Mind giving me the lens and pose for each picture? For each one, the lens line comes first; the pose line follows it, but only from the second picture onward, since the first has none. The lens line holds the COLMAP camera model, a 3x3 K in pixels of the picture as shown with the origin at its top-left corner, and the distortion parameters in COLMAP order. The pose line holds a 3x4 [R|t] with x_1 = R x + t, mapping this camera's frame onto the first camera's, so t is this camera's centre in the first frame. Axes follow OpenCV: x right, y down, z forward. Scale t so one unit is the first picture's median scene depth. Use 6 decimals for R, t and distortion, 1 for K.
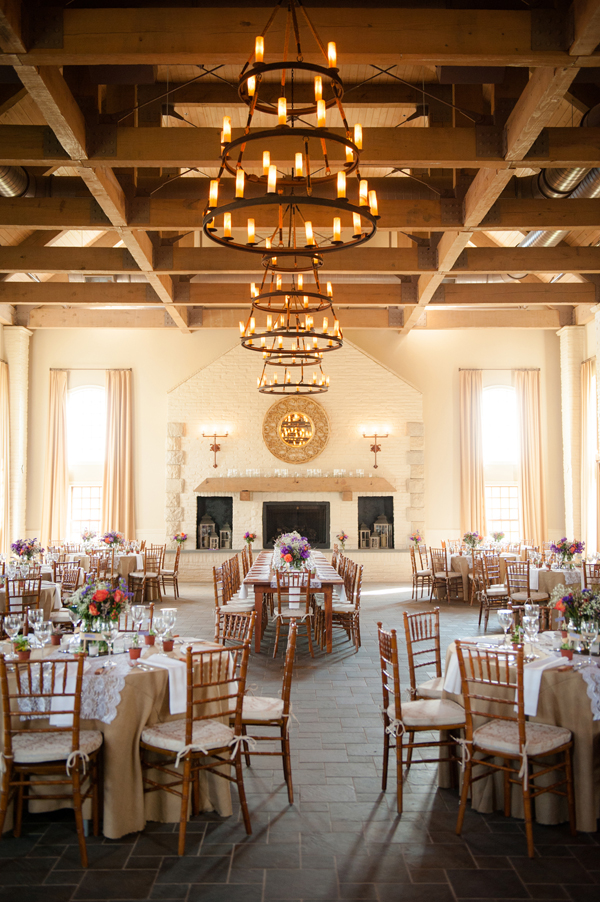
lens RADIAL K [[954.8, 0, 300.7], [0, 954.8, 450.3], [0, 0, 1]] dist [-0.024473, 0.000000]
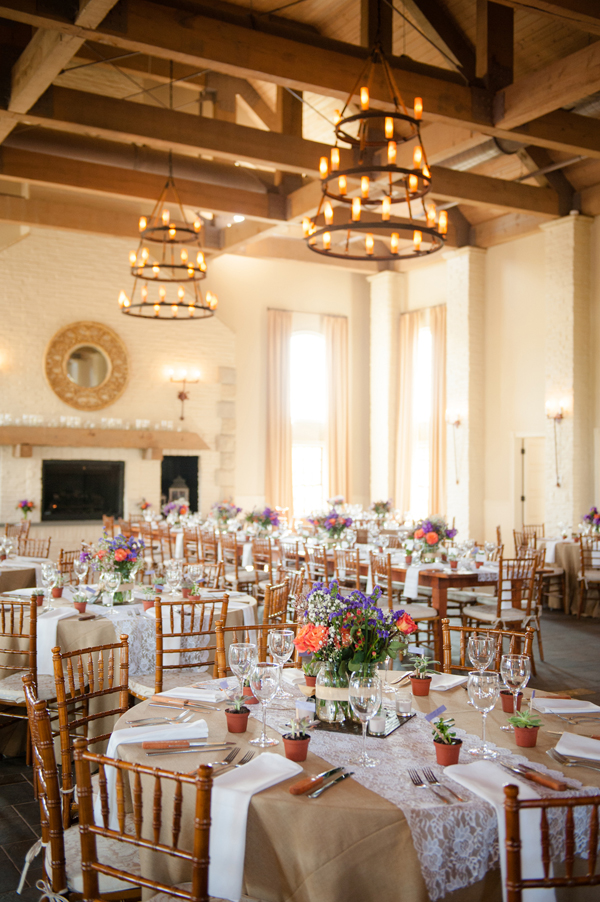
lens RADIAL K [[954.8, 0, 300.5], [0, 954.8, 451.6], [0, 0, 1]] dist [-0.024473, 0.000000]
pose [[0.859279, 0.021681, 0.511048, -0.248936], [-0.041325, 0.998778, 0.027112, 0.018999], [-0.509835, -0.044415, 0.859125, 0.250003]]
